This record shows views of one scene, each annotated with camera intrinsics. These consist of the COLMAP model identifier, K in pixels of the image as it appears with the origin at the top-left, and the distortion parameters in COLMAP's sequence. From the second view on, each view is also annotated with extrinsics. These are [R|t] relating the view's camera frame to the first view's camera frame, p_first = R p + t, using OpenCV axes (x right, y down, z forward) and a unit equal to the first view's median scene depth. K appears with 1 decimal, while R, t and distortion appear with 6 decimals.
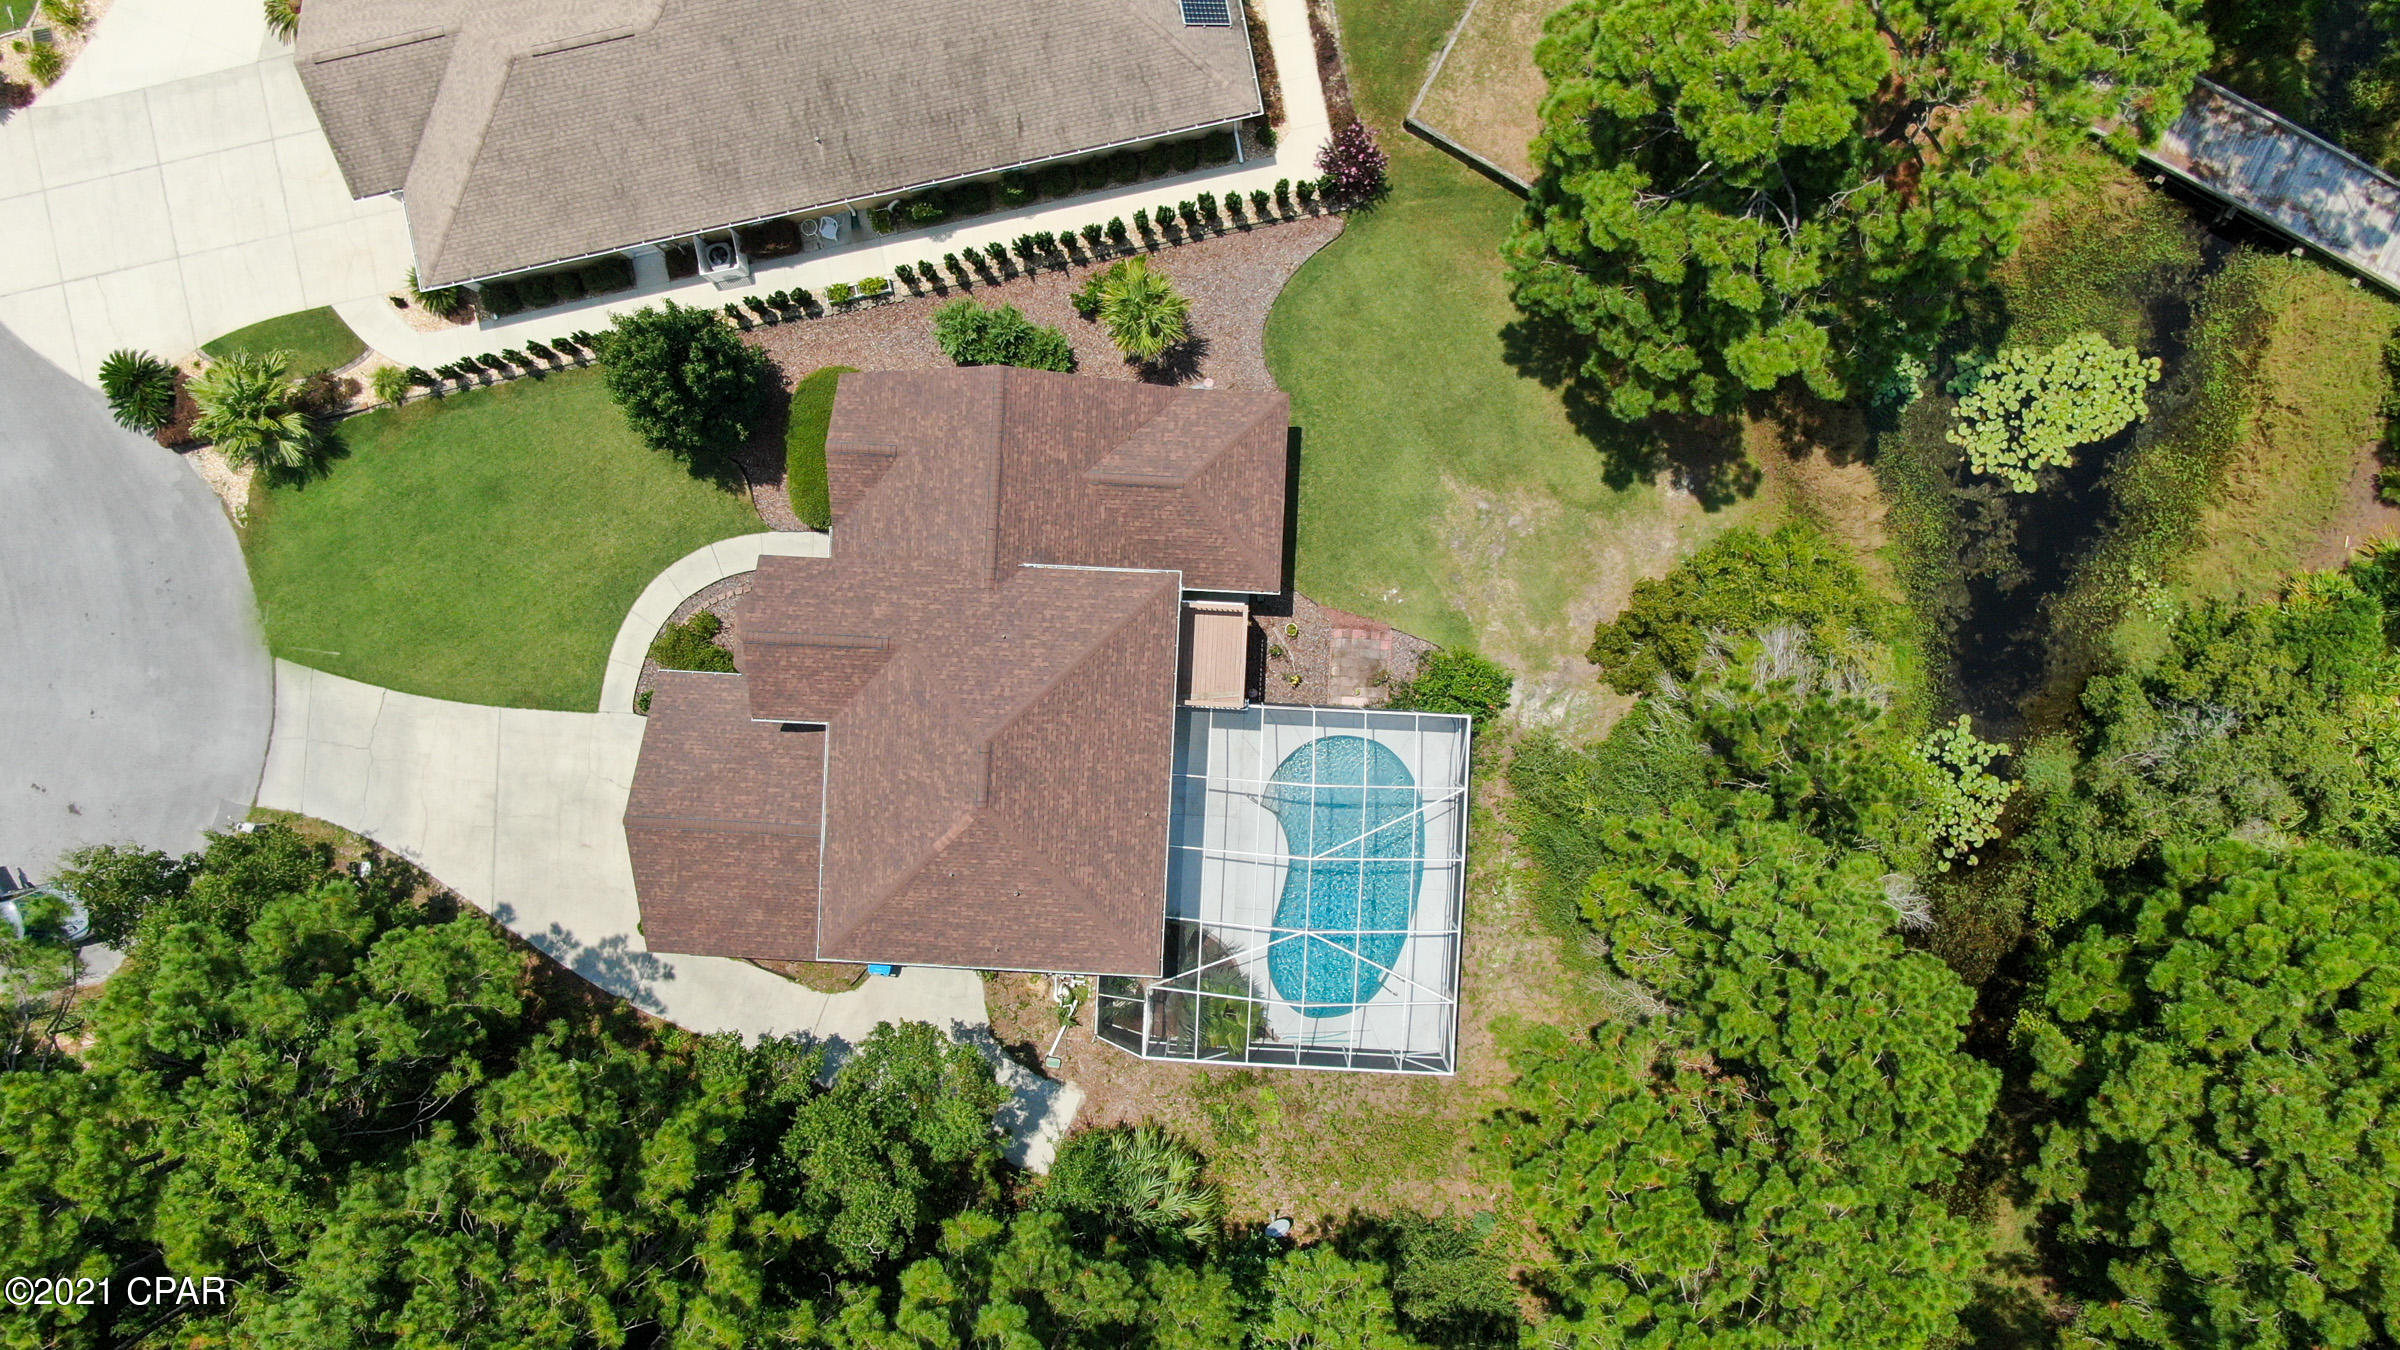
lens RADIAL K [[1730.6, 0, 1200.0], [0, 1730.6, 675.0], [0, 0, 1]] dist [-0.022552, 0.019545]
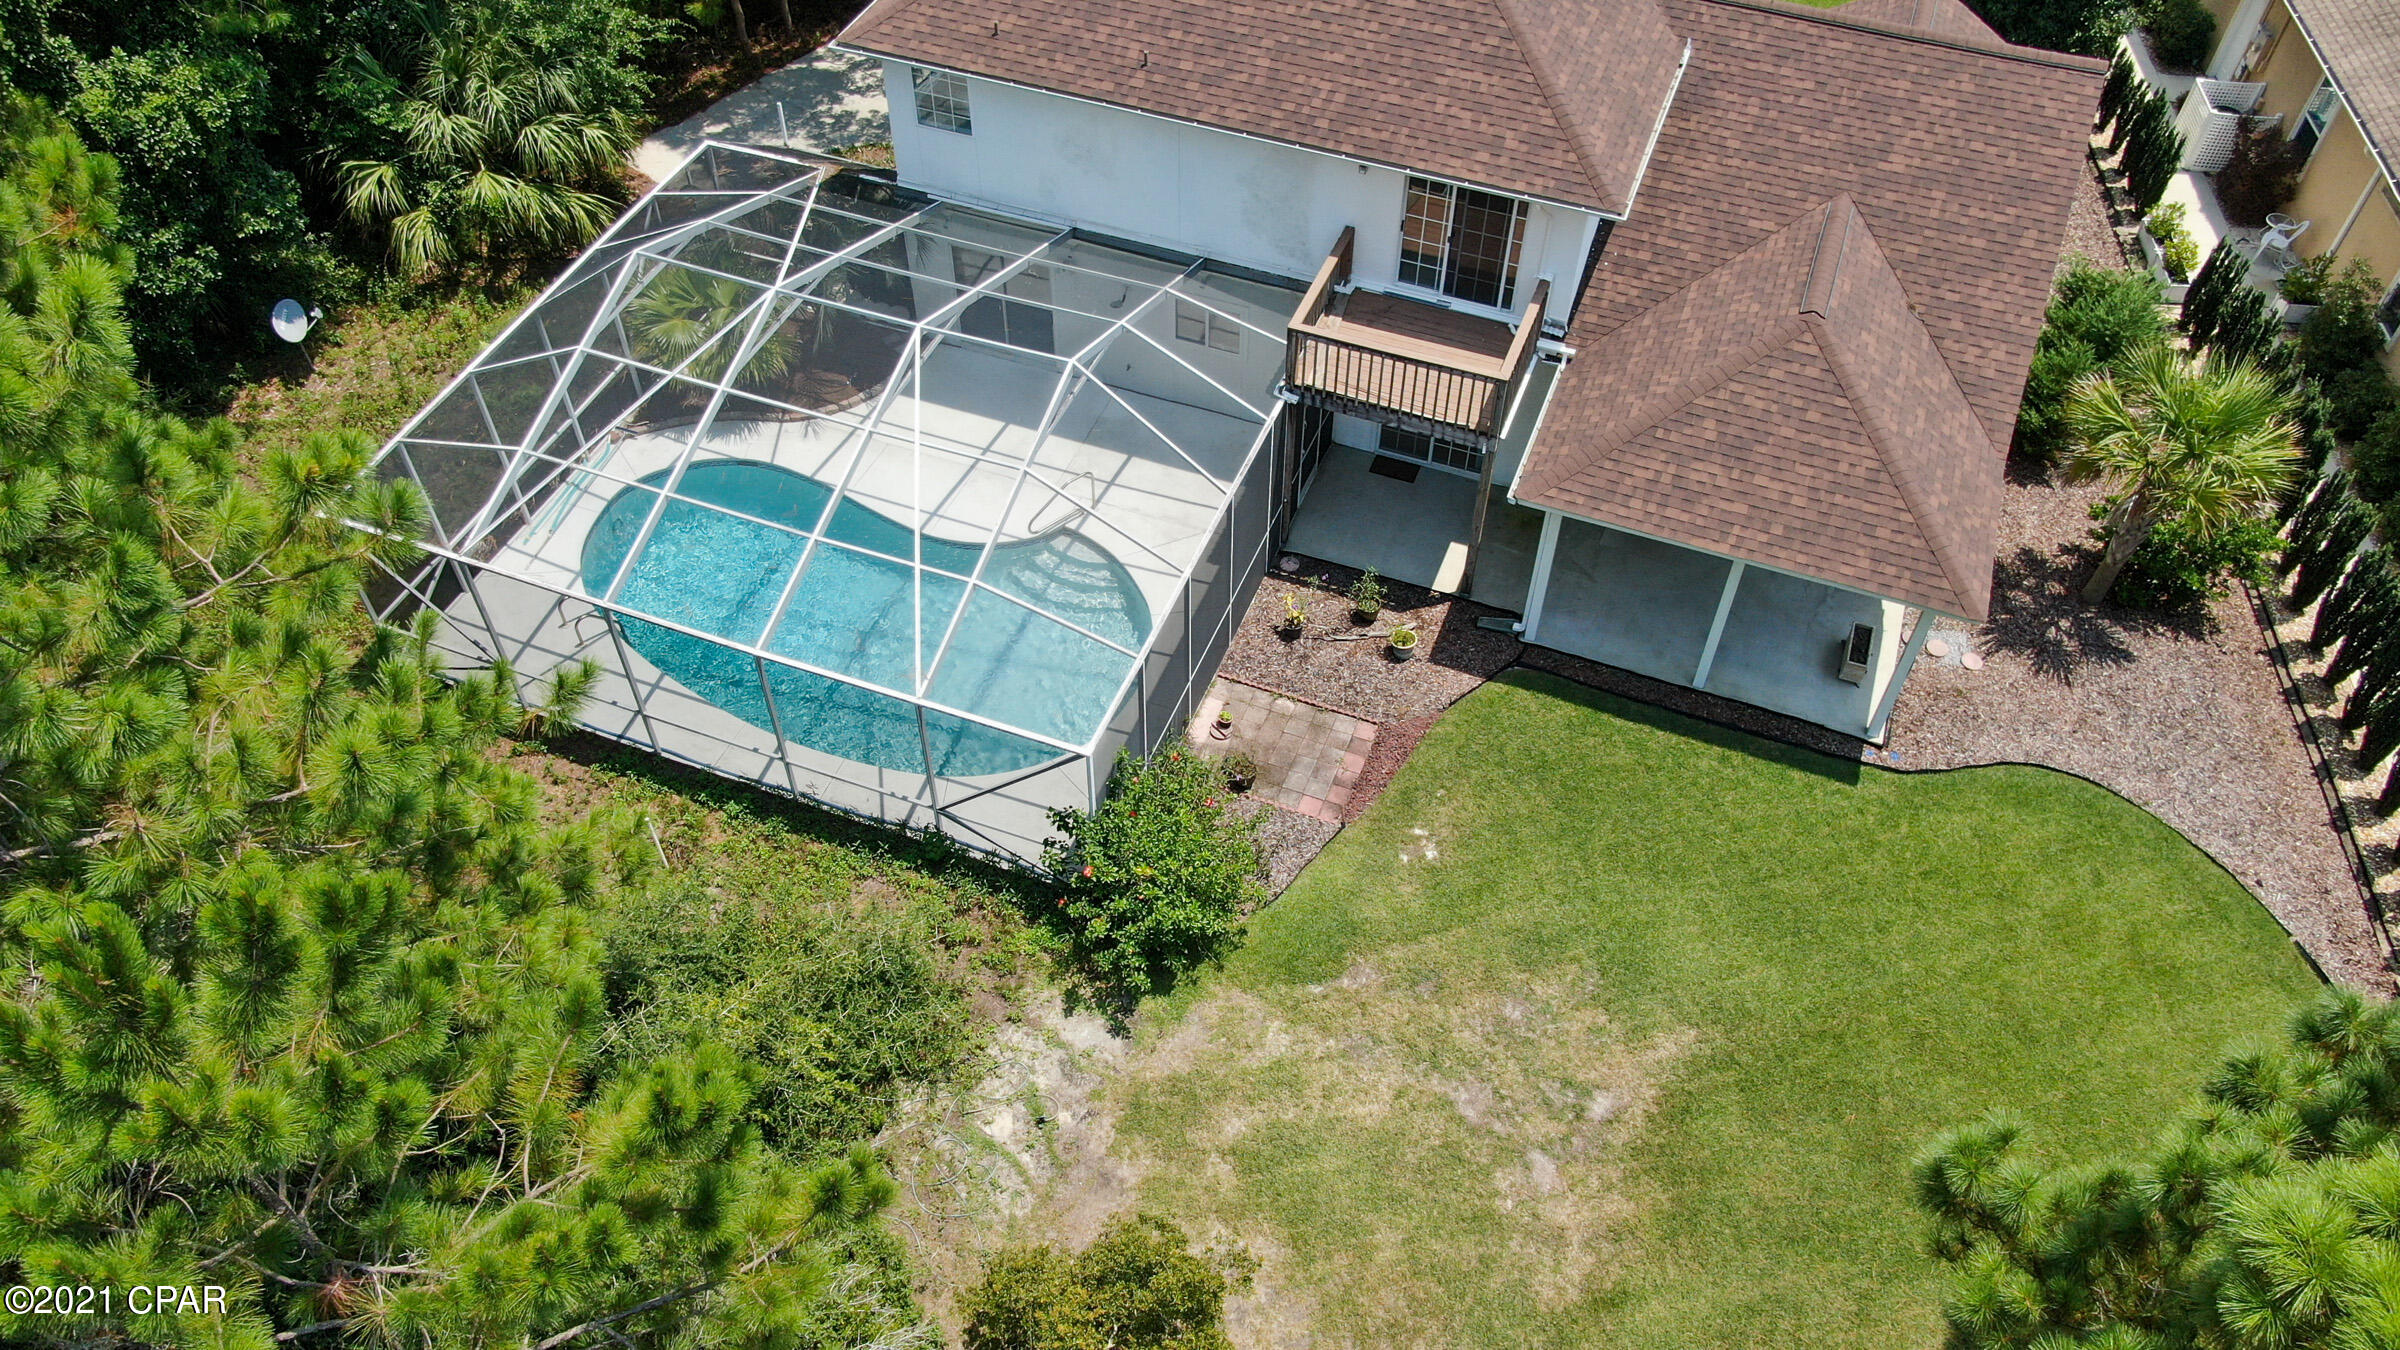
lens RADIAL K [[1730.6, 0, 1200.0], [0, 1730.6, 675.0], [0, 0, 1]] dist [-0.022552, 0.019545]
pose [[-0.316760, 0.725866, -0.610558, 0.343767], [-0.948283, -0.256289, 0.187283, -0.061883], [-0.020537, 0.638306, 0.769509, 0.650293]]
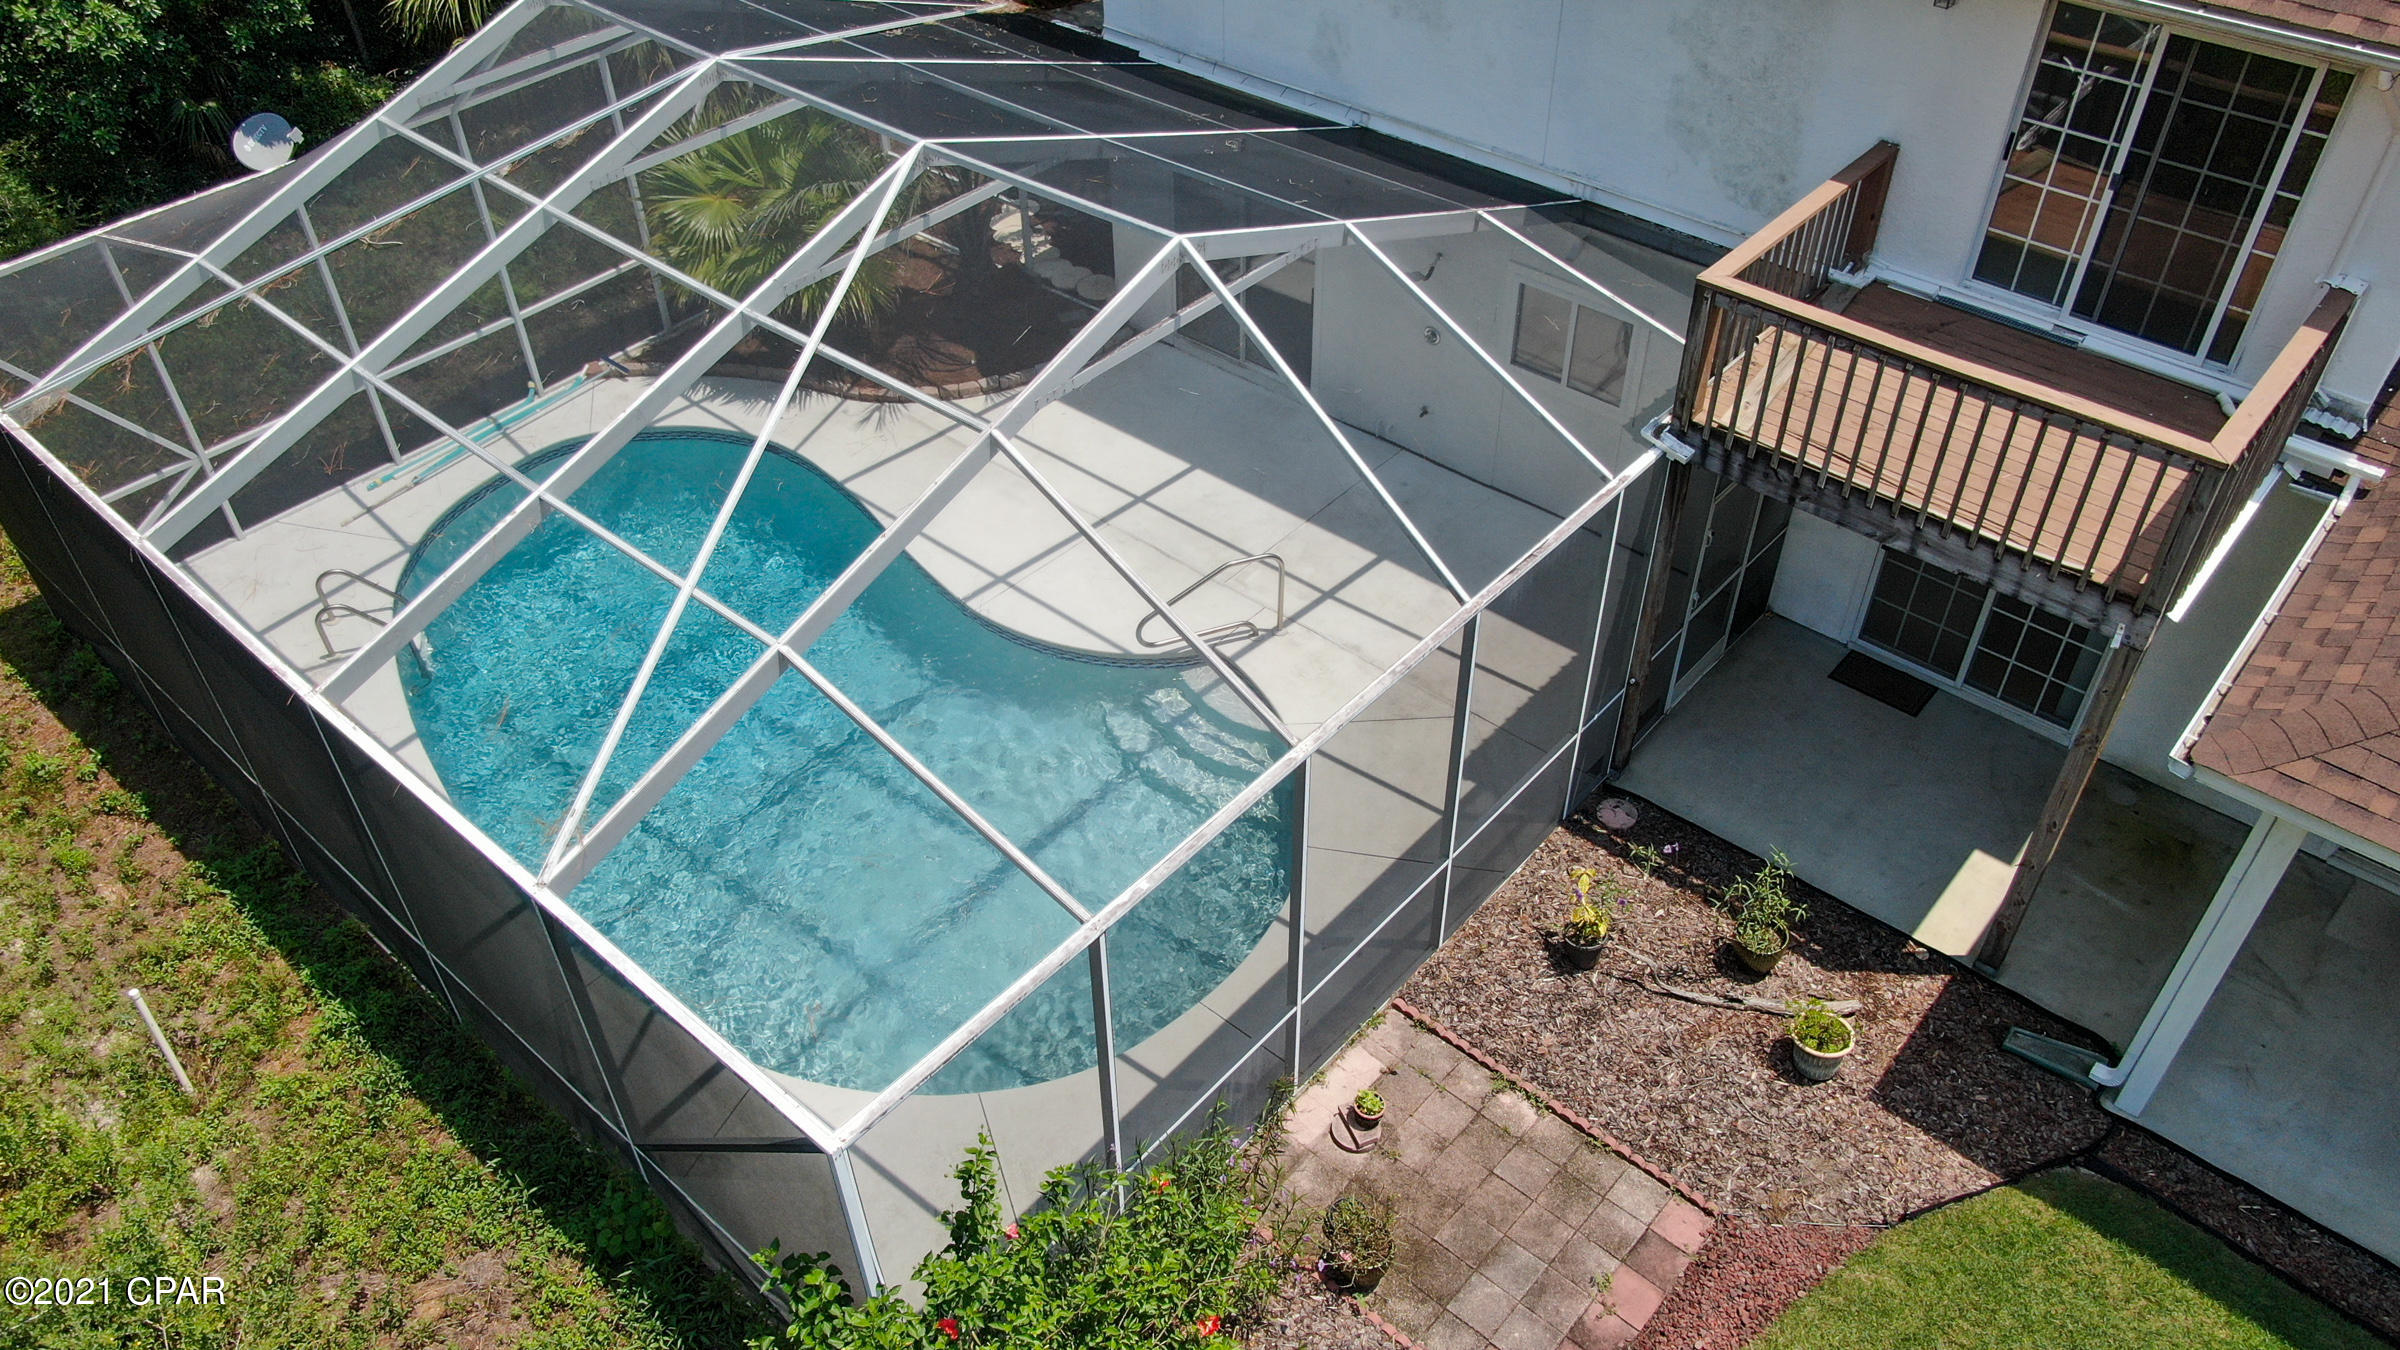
lens RADIAL K [[1730.6, 0, 1200.0], [0, 1730.6, 675.0], [0, 0, 1]] dist [-0.022552, 0.019545]
pose [[-0.621392, 0.536315, -0.571173, 0.183132], [-0.783473, -0.419274, 0.458671, -0.043239], [0.006514, 0.732513, 0.680722, 0.821848]]
